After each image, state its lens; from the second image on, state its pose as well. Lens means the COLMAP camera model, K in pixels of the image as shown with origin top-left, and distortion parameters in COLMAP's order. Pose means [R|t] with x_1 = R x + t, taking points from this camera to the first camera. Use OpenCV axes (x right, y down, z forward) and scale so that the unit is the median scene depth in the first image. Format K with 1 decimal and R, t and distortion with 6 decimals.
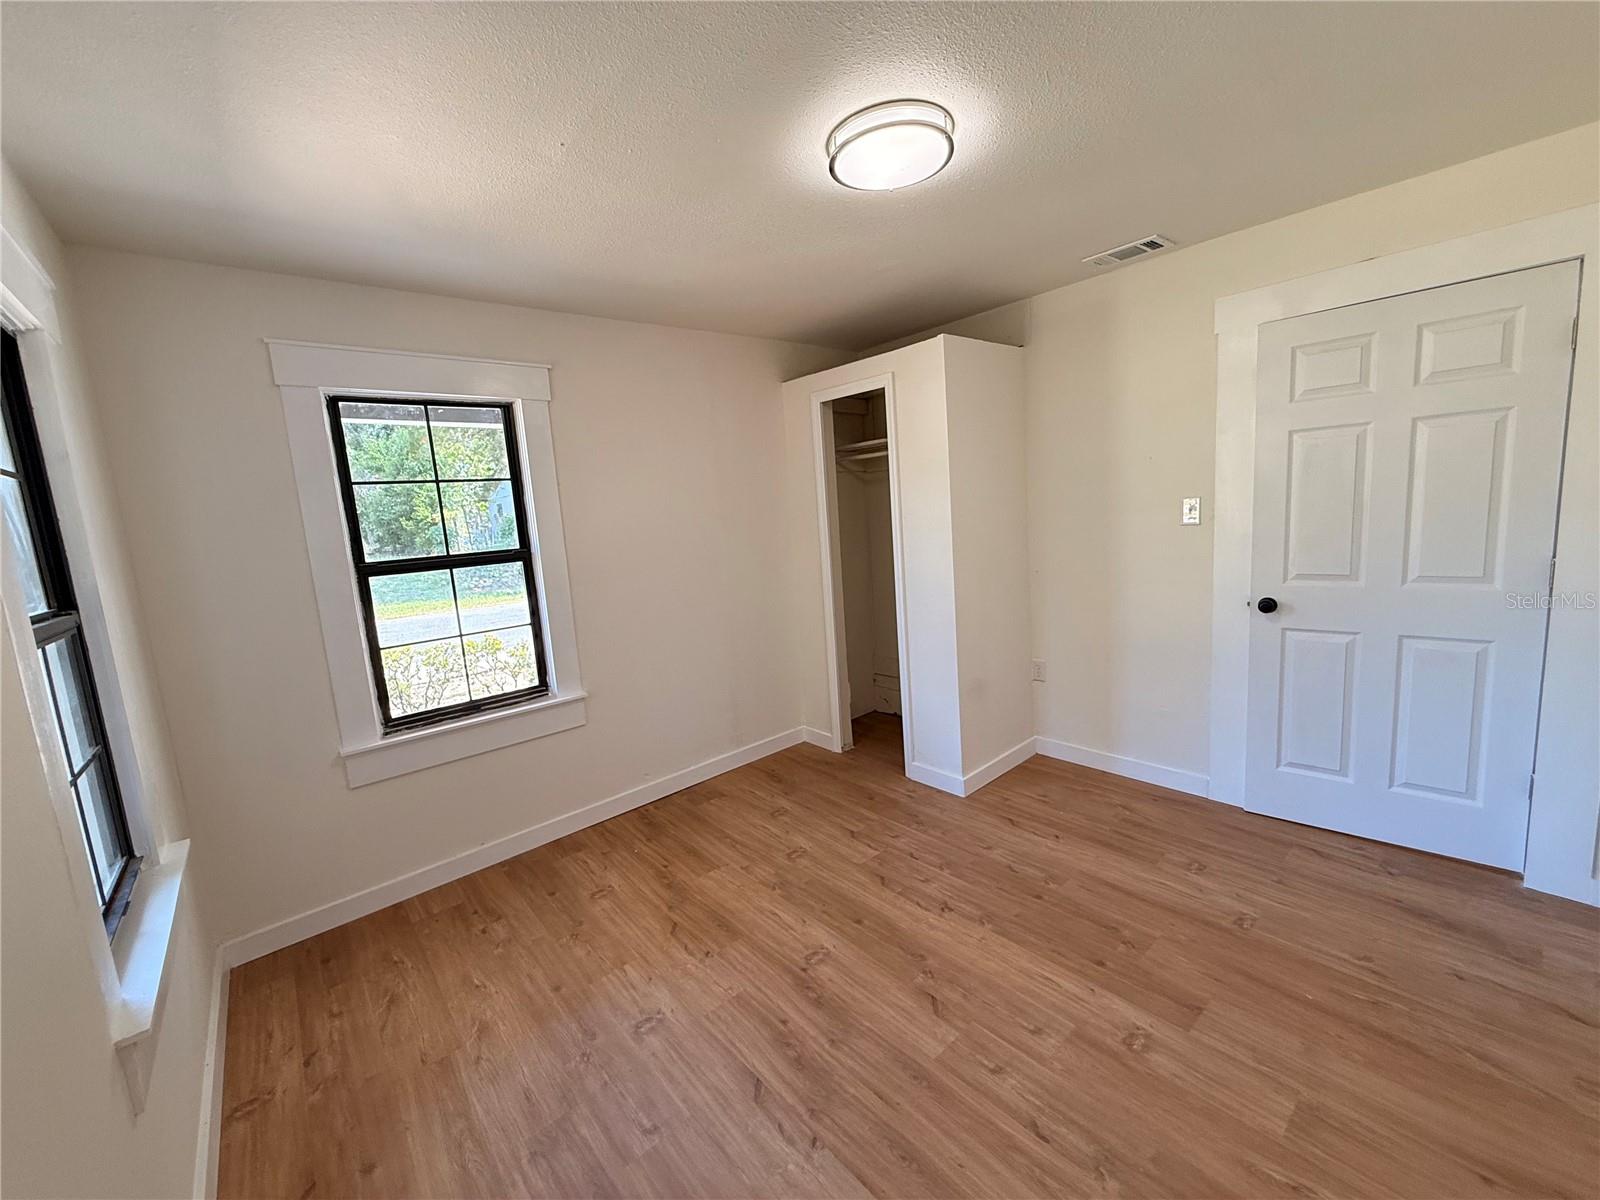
lens RADIAL K [[636.1, 0, 799.0], [0, 636.1, 598.5], [0, 0, 1]] dist [-0.001295, 0.000609]
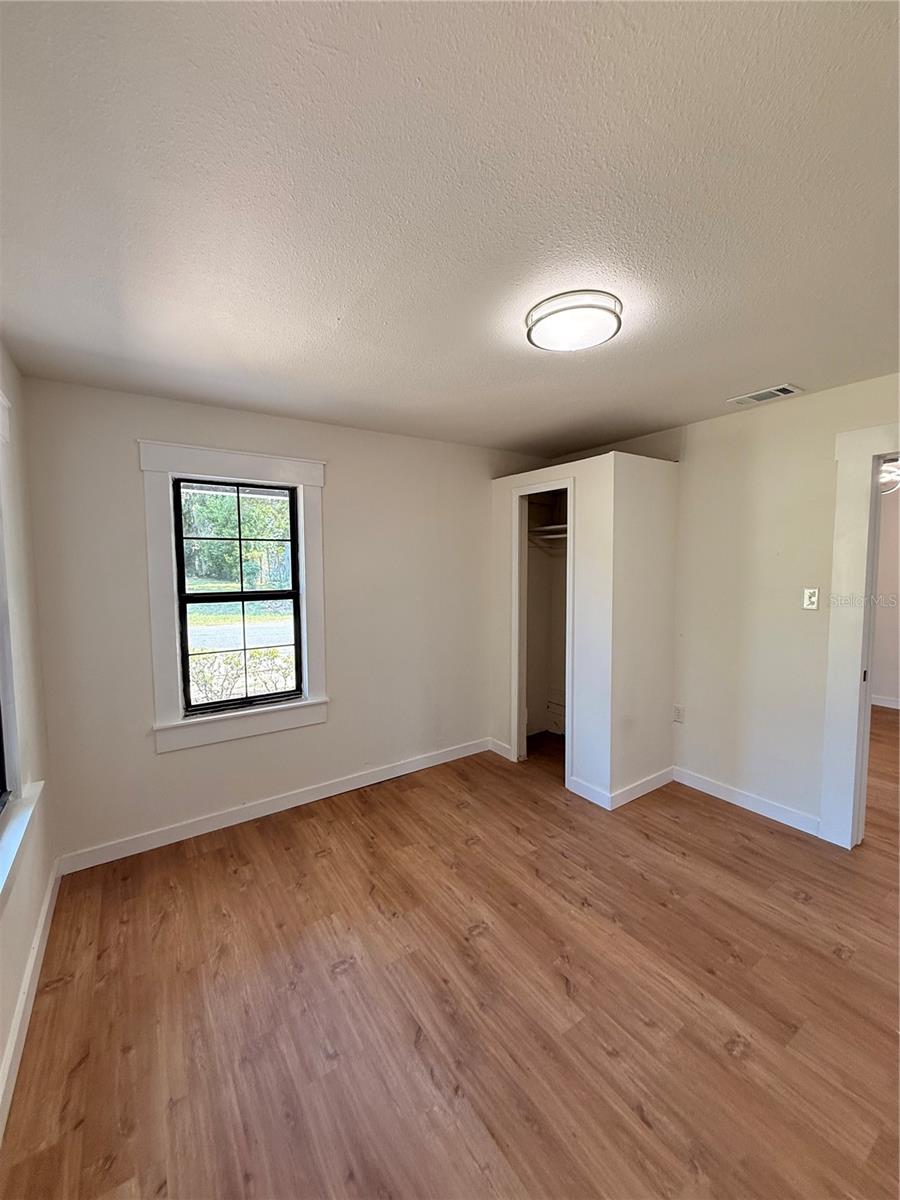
lens RADIAL K [[477.1, 0, 452.0], [0, 477.1, 598.6], [0, 0, 1]] dist [-0.001295, 0.000609]
pose [[0.991288, 0.072957, -0.109660, 0.032608], [-0.080059, 0.994872, -0.061811, -0.030981], [0.104588, 0.070051, 0.992045, 0.003523]]
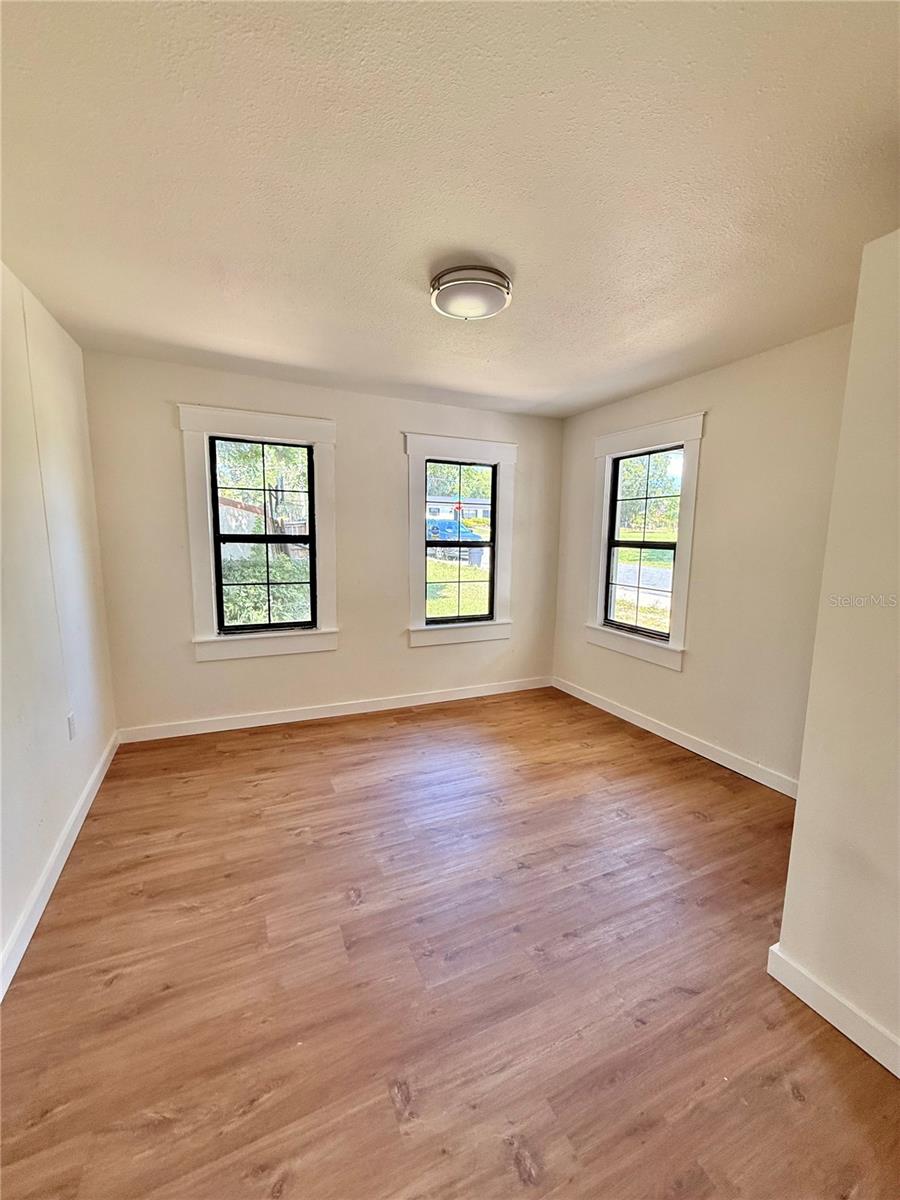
lens RADIAL K [[477.1, 0, 452.0], [0, 477.1, 598.6], [0, 0, 1]] dist [-0.001295, 0.000609]
pose [[-0.272587, 0.201057, -0.940889, 1.088450], [-0.127138, 0.961819, 0.242362, -0.210819], [0.953694, 0.185687, -0.236617, 1.069775]]
